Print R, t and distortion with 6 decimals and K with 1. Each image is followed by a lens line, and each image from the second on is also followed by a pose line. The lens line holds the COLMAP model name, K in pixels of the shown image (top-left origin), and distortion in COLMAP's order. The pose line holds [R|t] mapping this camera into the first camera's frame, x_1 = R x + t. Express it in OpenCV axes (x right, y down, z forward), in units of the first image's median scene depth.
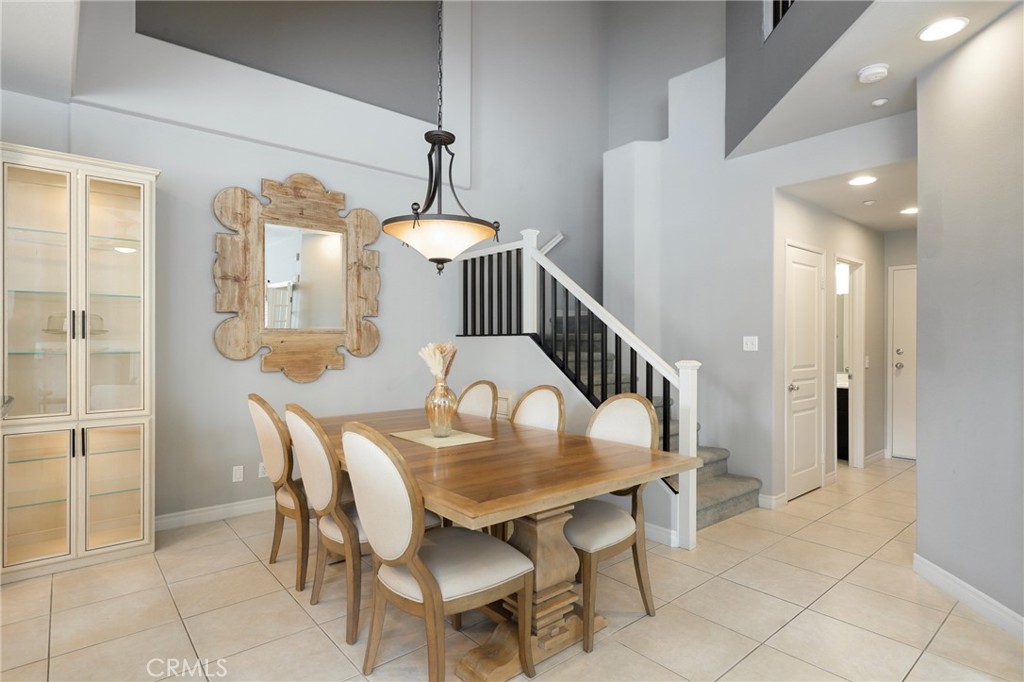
lens RADIAL K [[534.8, 0, 517.6], [0, 534.8, 341.7], [0, 0, 1]] dist [-0.000147, 0.001147]
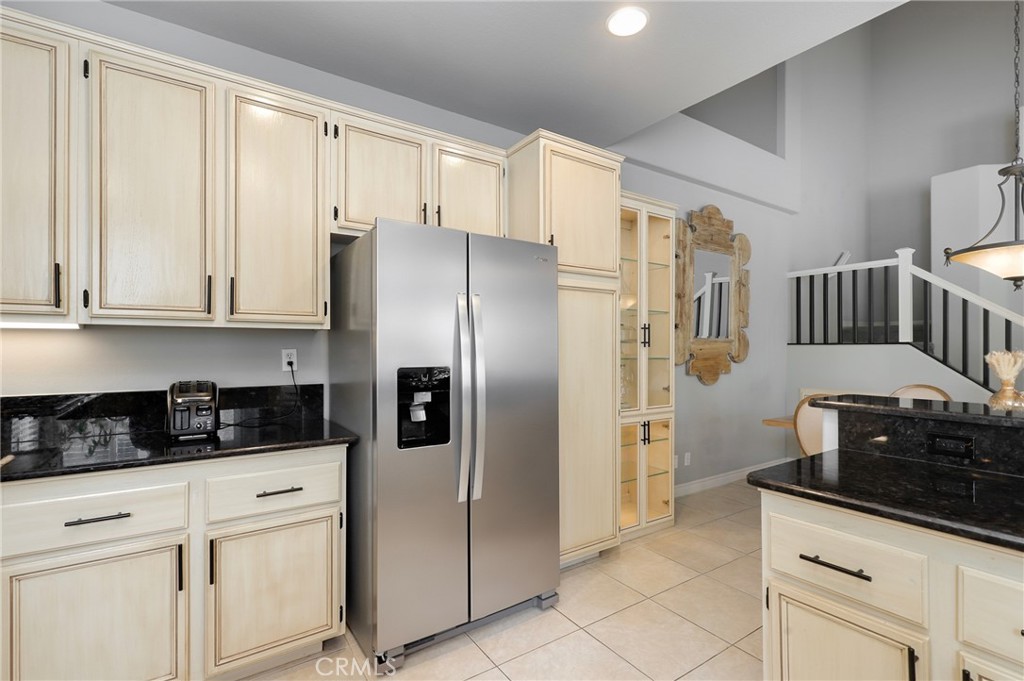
lens RADIAL K [[468.0, 0, 510.4], [0, 468.0, 344.5], [0, 0, 1]] dist [0.002357, -0.001181]
pose [[0.992745, 0.002627, -0.120210, -0.725607], [-0.003361, 0.999977, -0.005908, -0.002984], [0.120192, 0.006269, 0.992731, -0.063682]]
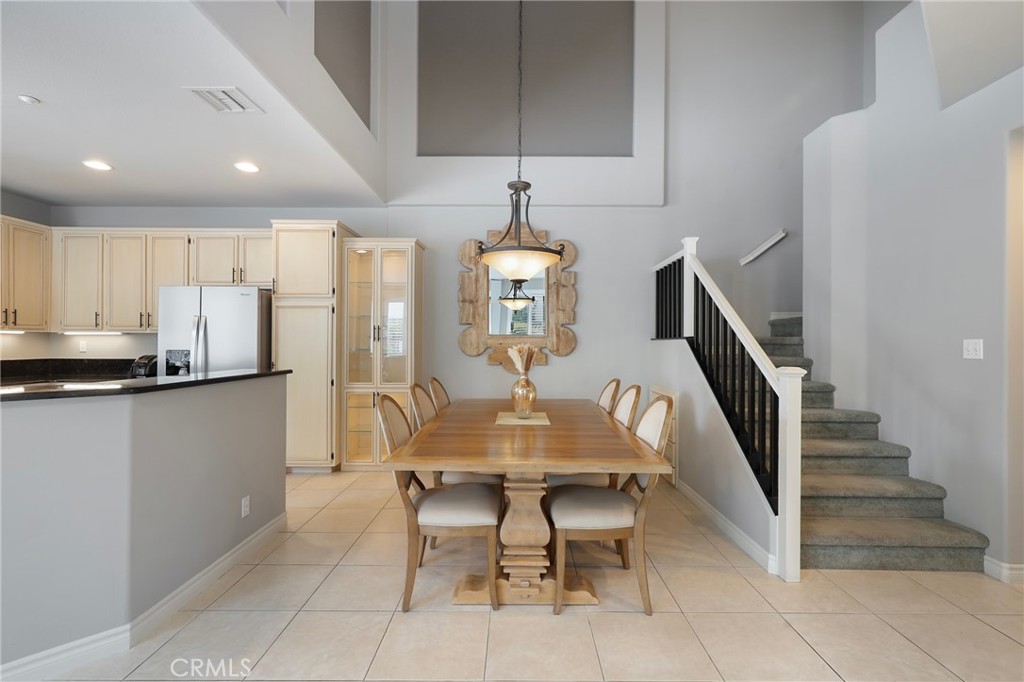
lens RADIAL K [[468.0, 0, 517.5], [0, 468.0, 342.0], [0, 0, 1]] dist [0.002357, -0.001181]
pose [[0.755058, 0.002070, -0.655654, 0.398703], [-0.005130, 0.999983, -0.002751, -0.001677], [0.655637, 0.005440, 0.755056, 0.098610]]
